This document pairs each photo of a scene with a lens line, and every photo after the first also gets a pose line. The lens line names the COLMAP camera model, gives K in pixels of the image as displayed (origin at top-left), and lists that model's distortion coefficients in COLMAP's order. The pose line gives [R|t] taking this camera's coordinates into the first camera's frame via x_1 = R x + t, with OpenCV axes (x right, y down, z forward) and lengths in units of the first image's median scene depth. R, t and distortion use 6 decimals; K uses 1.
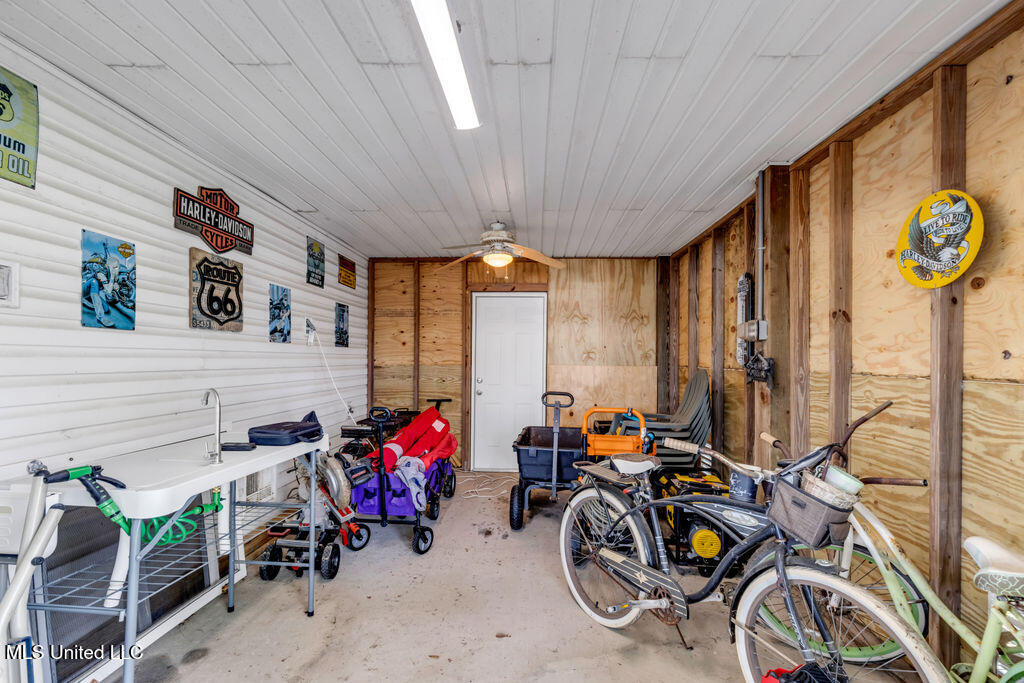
lens RADIAL K [[464.8, 0, 514.1], [0, 464.8, 355.0], [0, 0, 1]] dist [0.003134, 0.000394]
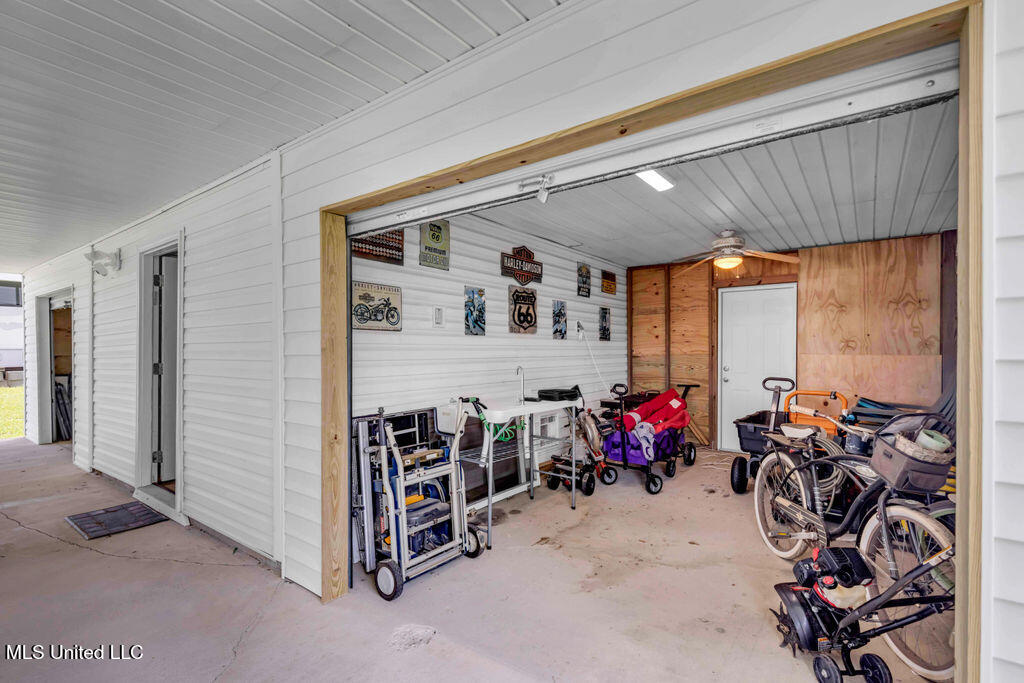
lens RADIAL K [[464.8, 0, 514.1], [0, 464.8, 355.0], [0, 0, 1]] dist [0.003134, 0.000394]
pose [[0.827964, -0.003329, -0.560772, 0.208911], [0.013874, 0.999798, 0.014551, -0.000591], [0.560610, -0.019828, 0.827842, -0.308249]]
